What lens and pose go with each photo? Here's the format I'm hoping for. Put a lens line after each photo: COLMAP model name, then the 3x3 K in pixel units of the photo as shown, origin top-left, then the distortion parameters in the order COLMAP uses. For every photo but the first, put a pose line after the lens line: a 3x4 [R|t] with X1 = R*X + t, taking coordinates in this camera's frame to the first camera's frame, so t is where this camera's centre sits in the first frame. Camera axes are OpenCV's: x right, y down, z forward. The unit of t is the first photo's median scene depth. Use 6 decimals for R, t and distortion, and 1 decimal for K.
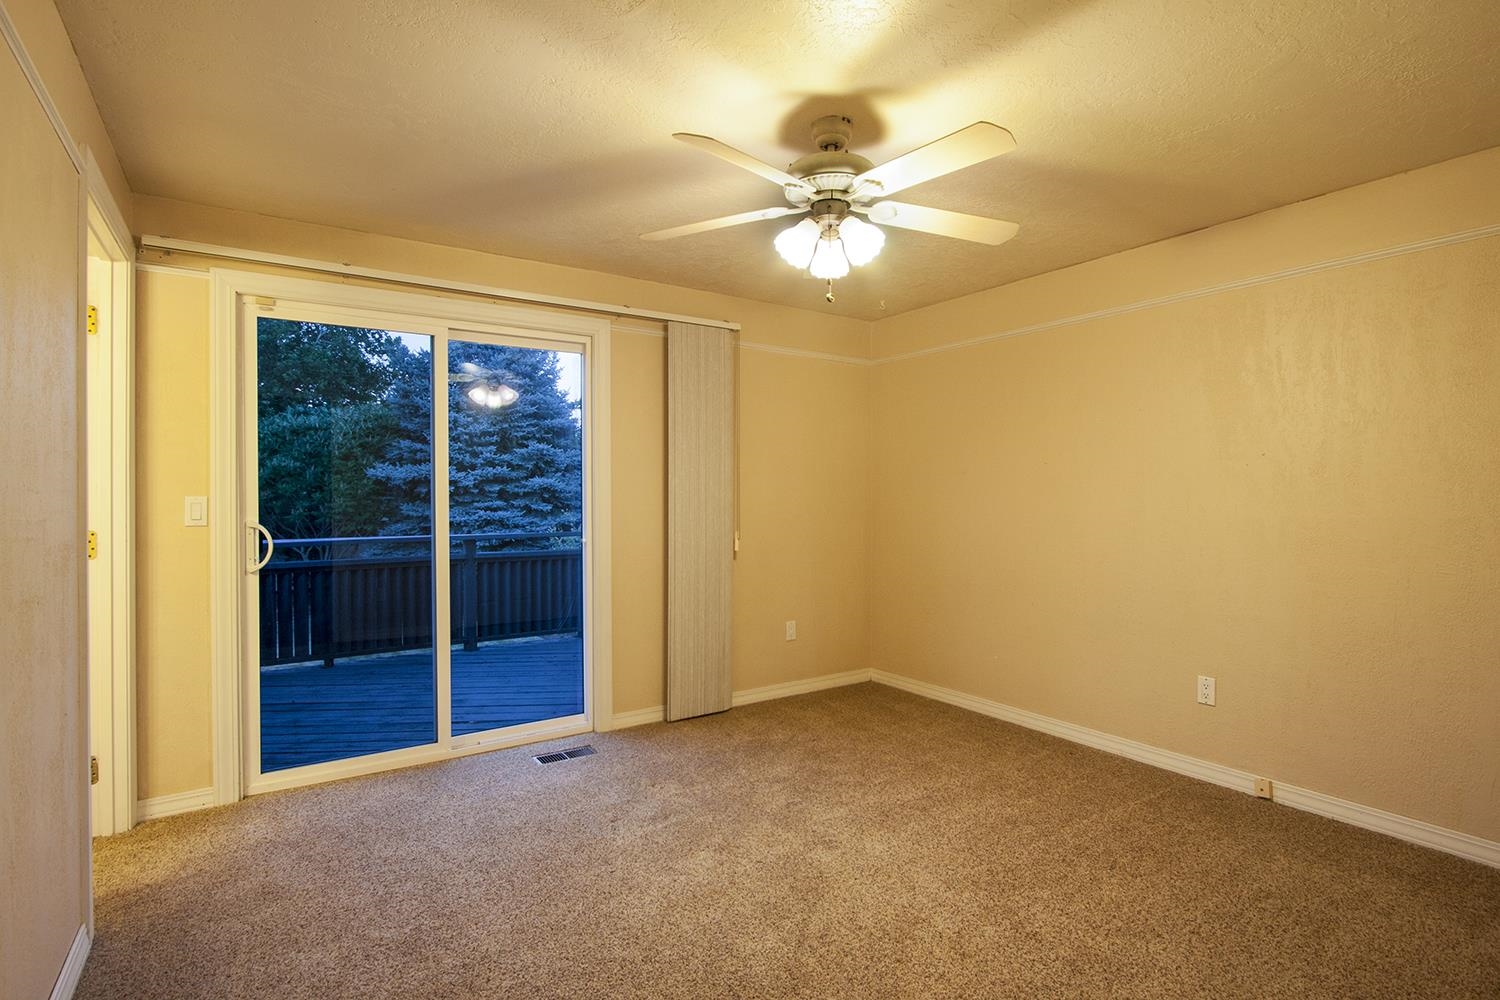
lens RADIAL K [[732.1, 0, 748.9], [0, 732.1, 498.8], [0, 0, 1]] dist [-0.023070, 0.001998]
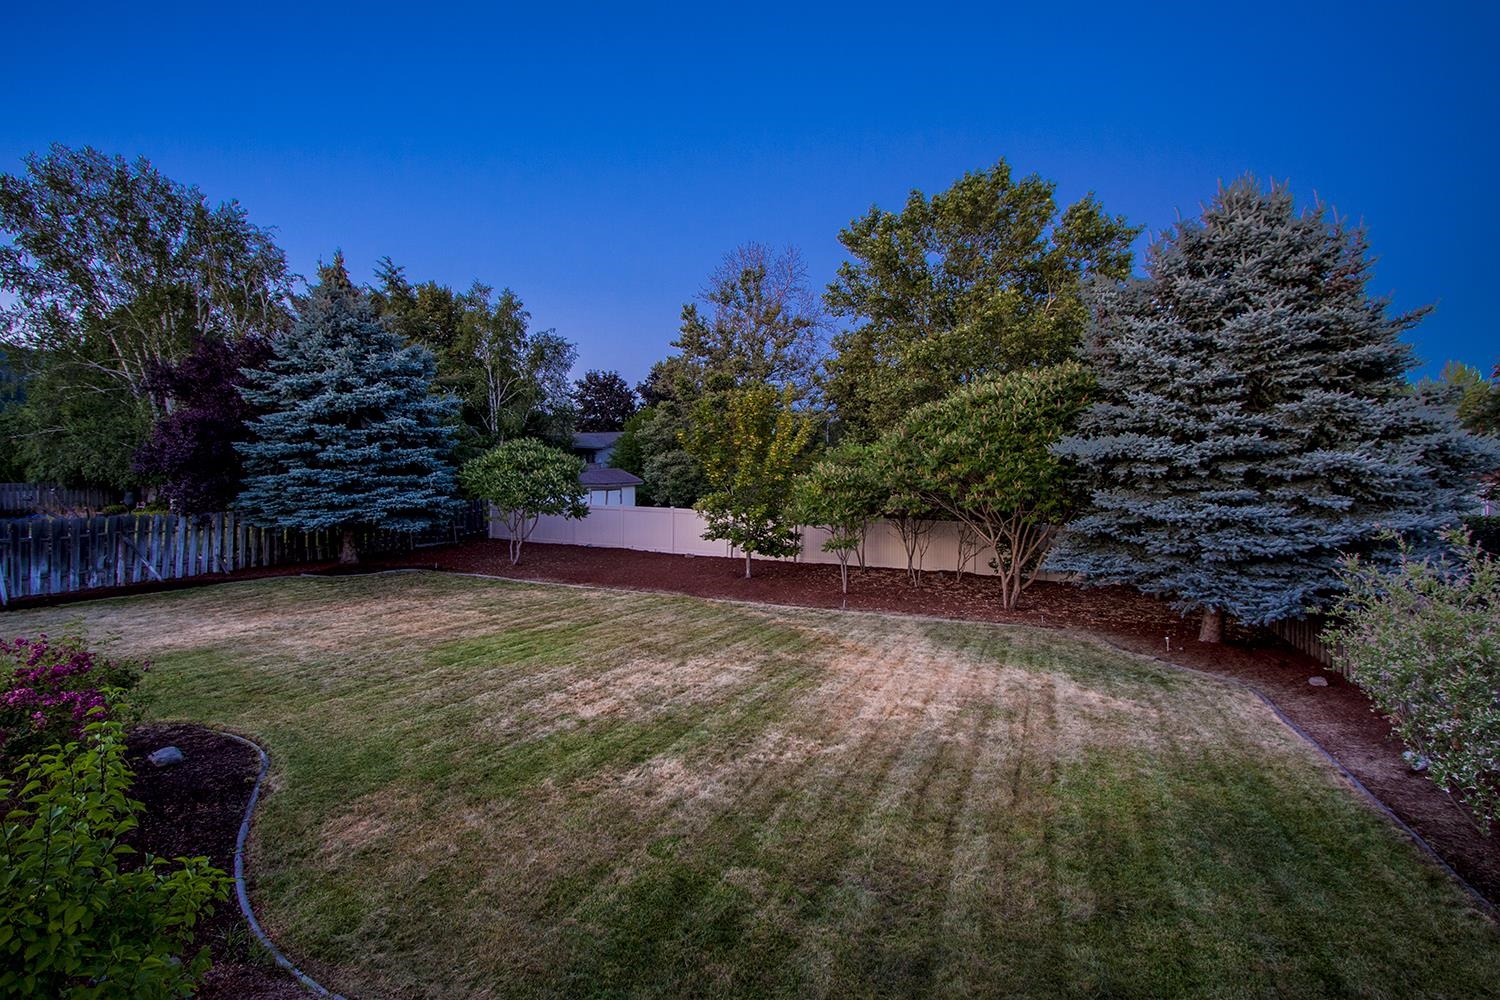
lens RADIAL K [[732.1, 0, 719.5], [0, 732.1, 476.4], [0, 0, 1]] dist [-0.023070, 0.001998]
pose [[0.546973, 0.007283, -0.837119, -0.070423], [-0.004140, 0.999973, 0.005995, -0.009813], [0.837140, 0.000186, 0.546988, 0.283123]]
